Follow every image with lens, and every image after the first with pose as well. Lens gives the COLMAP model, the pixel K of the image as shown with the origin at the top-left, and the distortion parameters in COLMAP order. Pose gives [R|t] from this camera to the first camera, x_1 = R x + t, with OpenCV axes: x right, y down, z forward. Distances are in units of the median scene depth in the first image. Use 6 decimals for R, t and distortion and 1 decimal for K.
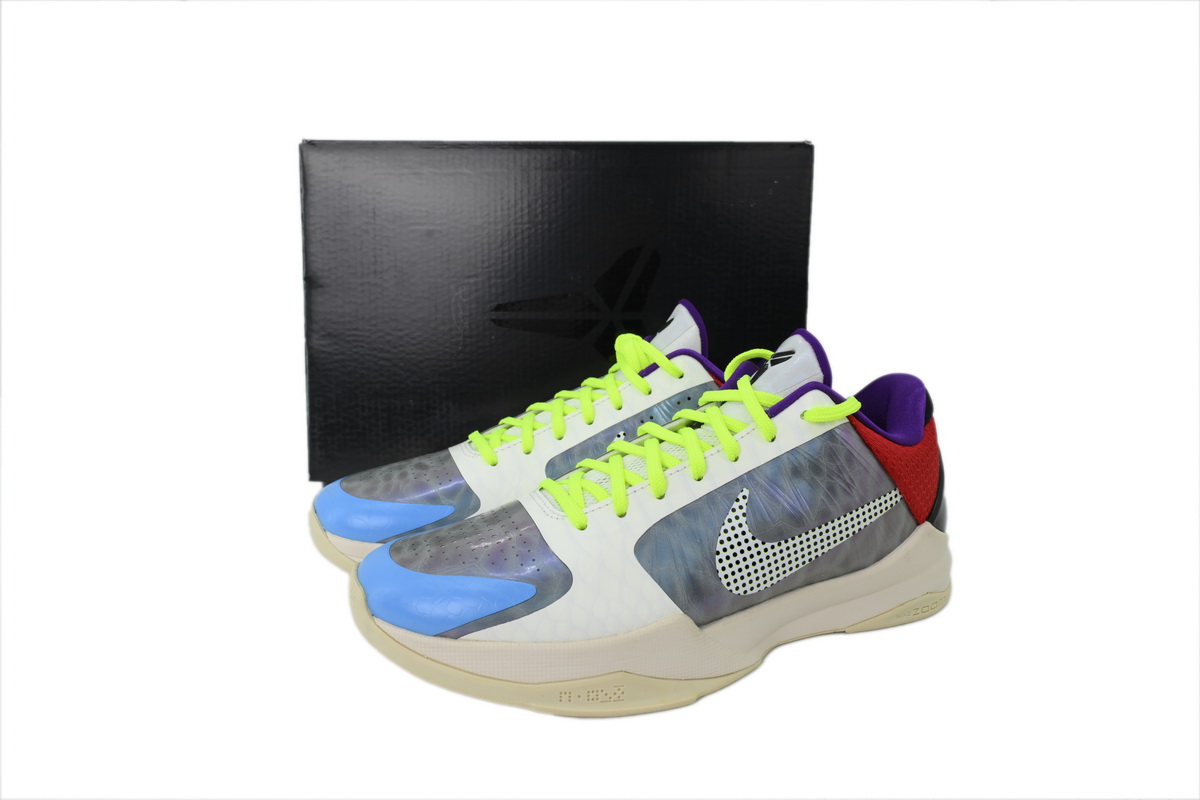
lens RADIAL K [[853.4, 0, 599.7], [0, 853.4, 397.0], [0, 0, 1]] dist [0.003933, -0.000024]
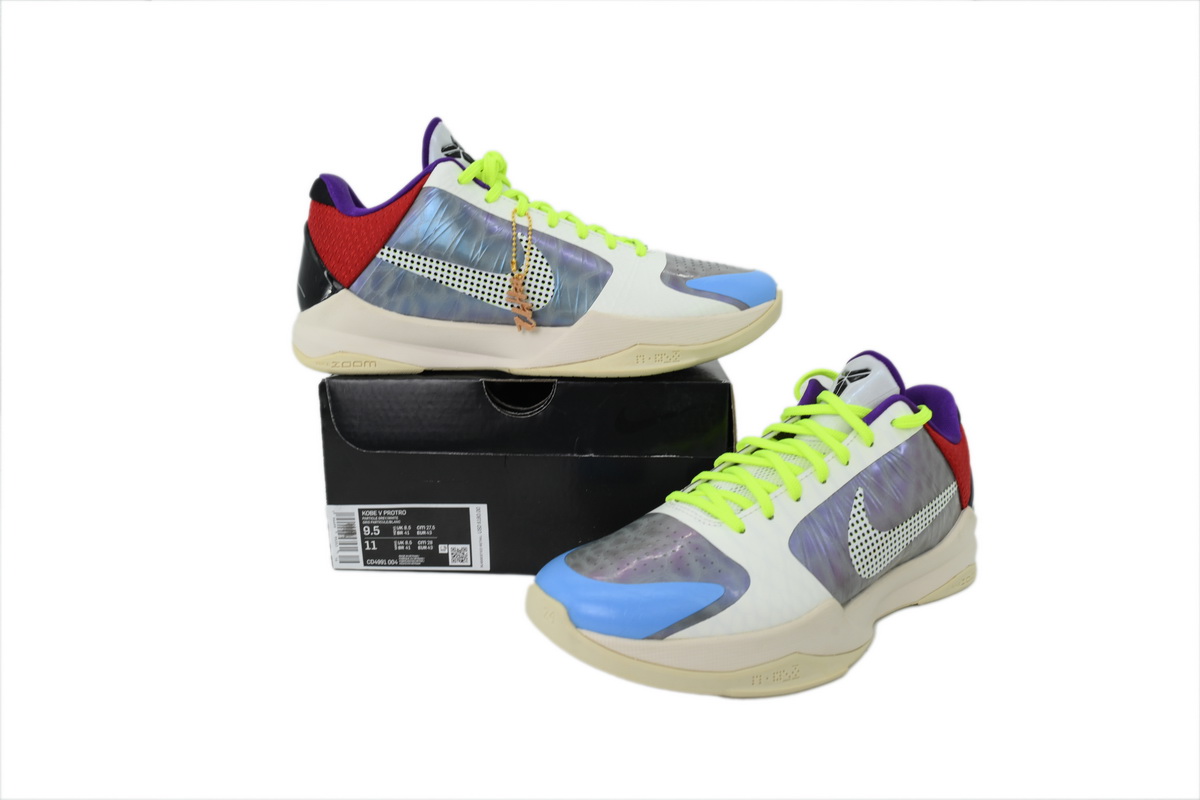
lens RADIAL K [[853.4, 0, 594.1], [0, 853.4, 405.4], [0, 0, 1]] dist [0.003933, -0.000024]
pose [[0.967975, -0.041974, 0.247515, -0.475706], [0.045416, 0.998934, -0.008209, -0.012592], [-0.246906, 0.019187, 0.968849, -0.048421]]
